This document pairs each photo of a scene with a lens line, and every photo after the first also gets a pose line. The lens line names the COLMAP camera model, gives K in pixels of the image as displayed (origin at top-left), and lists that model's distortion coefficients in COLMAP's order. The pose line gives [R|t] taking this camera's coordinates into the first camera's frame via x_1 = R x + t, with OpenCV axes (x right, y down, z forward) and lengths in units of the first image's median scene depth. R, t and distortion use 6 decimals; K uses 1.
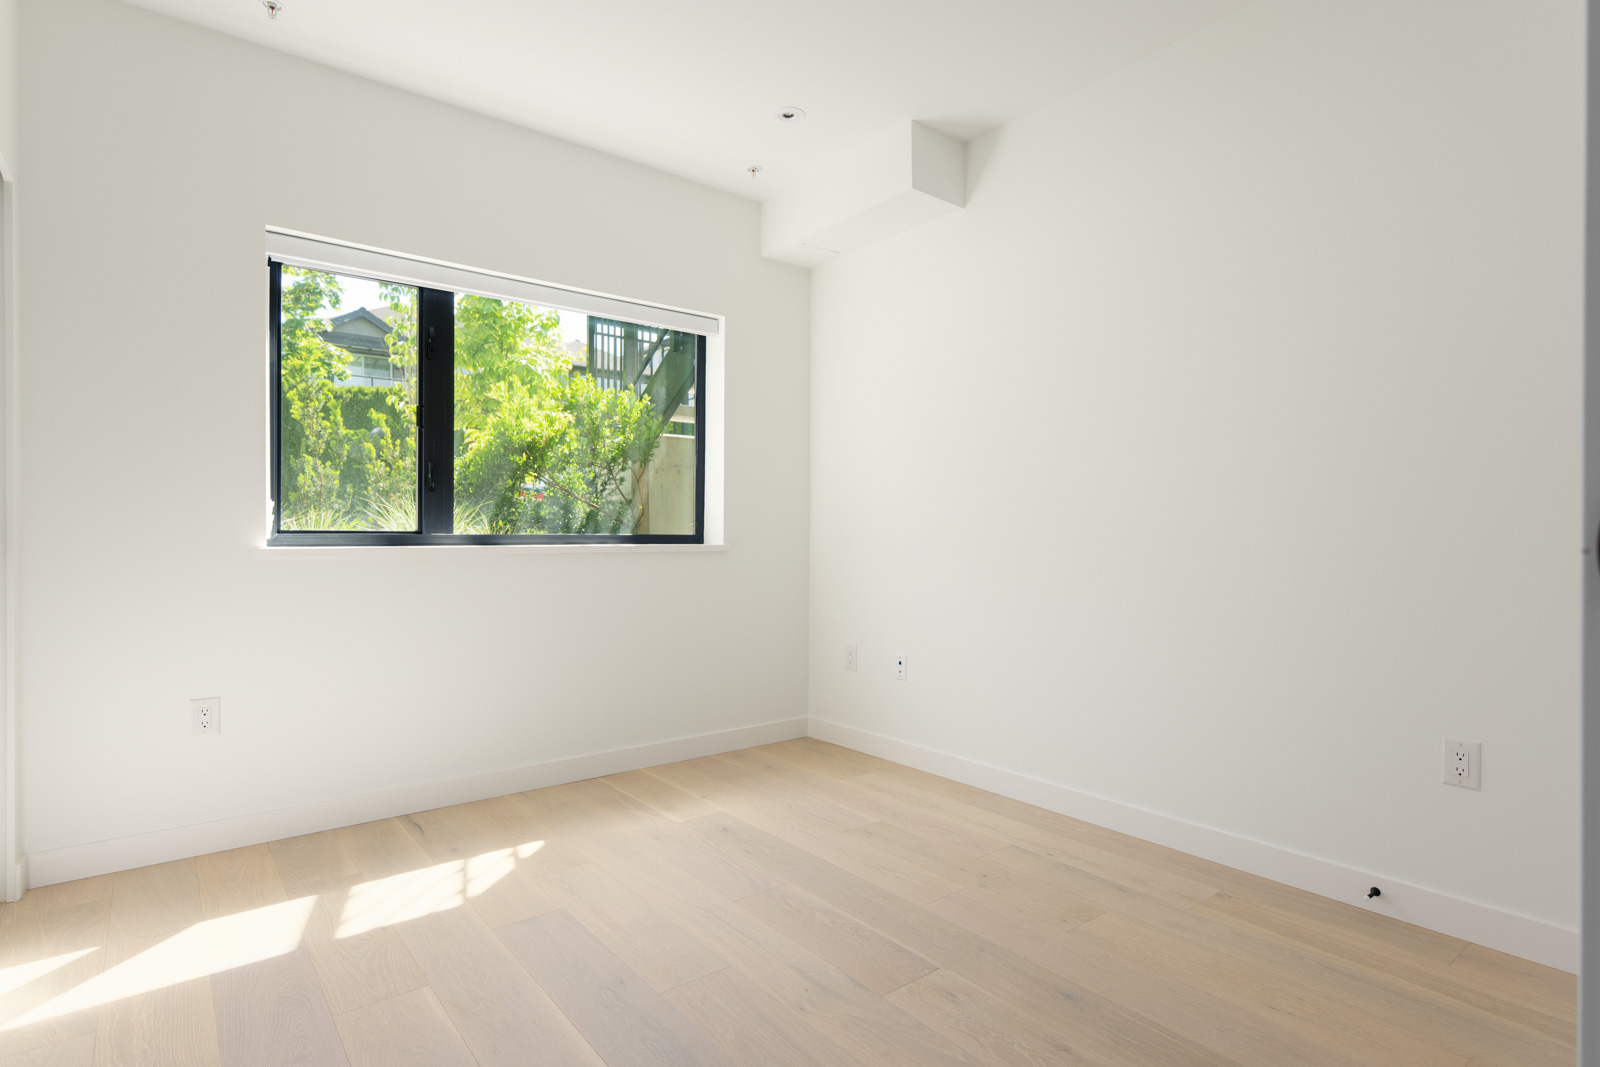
lens RADIAL K [[808.9, 0, 806.9], [0, 808.9, 534.3], [0, 0, 1]] dist [-0.000081, 0.000519]
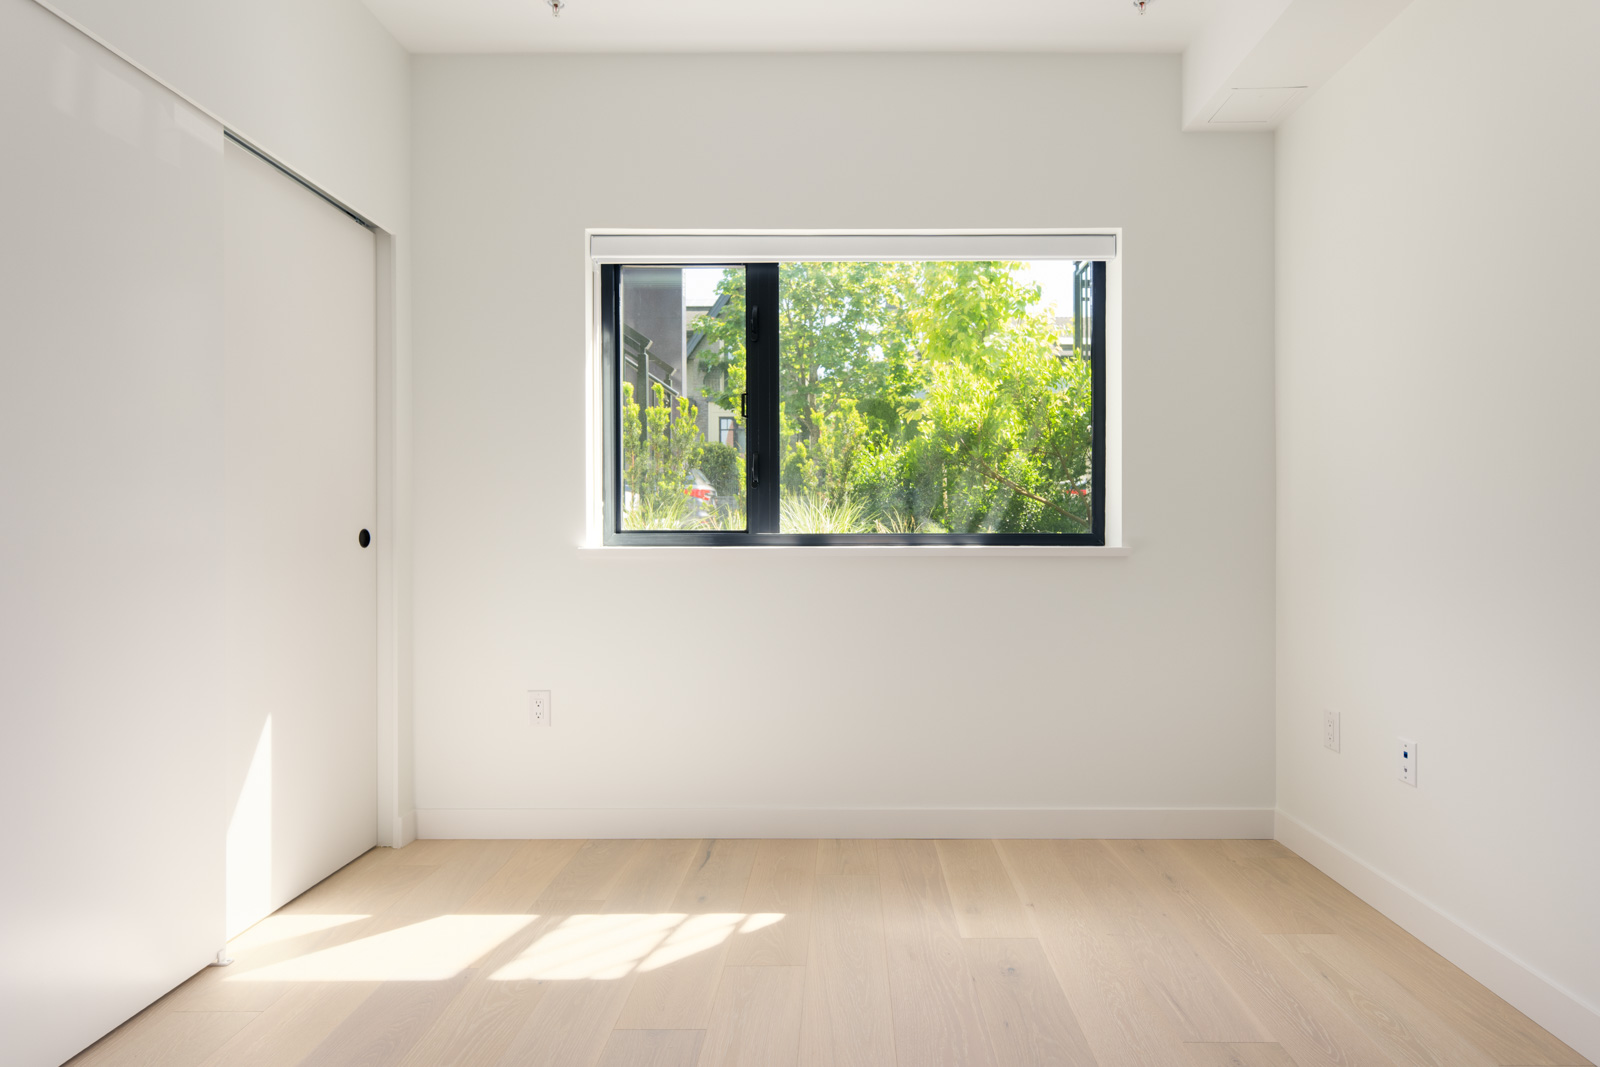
lens RADIAL K [[838.8, 0, 843.1], [0, 838.8, 529.9], [0, 0, 1]] dist [0.002449, 0.000680]
pose [[0.780676, -0.007120, -0.624896, 0.201005], [0.003091, 0.999967, -0.007531, 0.003192], [0.624928, 0.003947, 0.780672, 0.320623]]
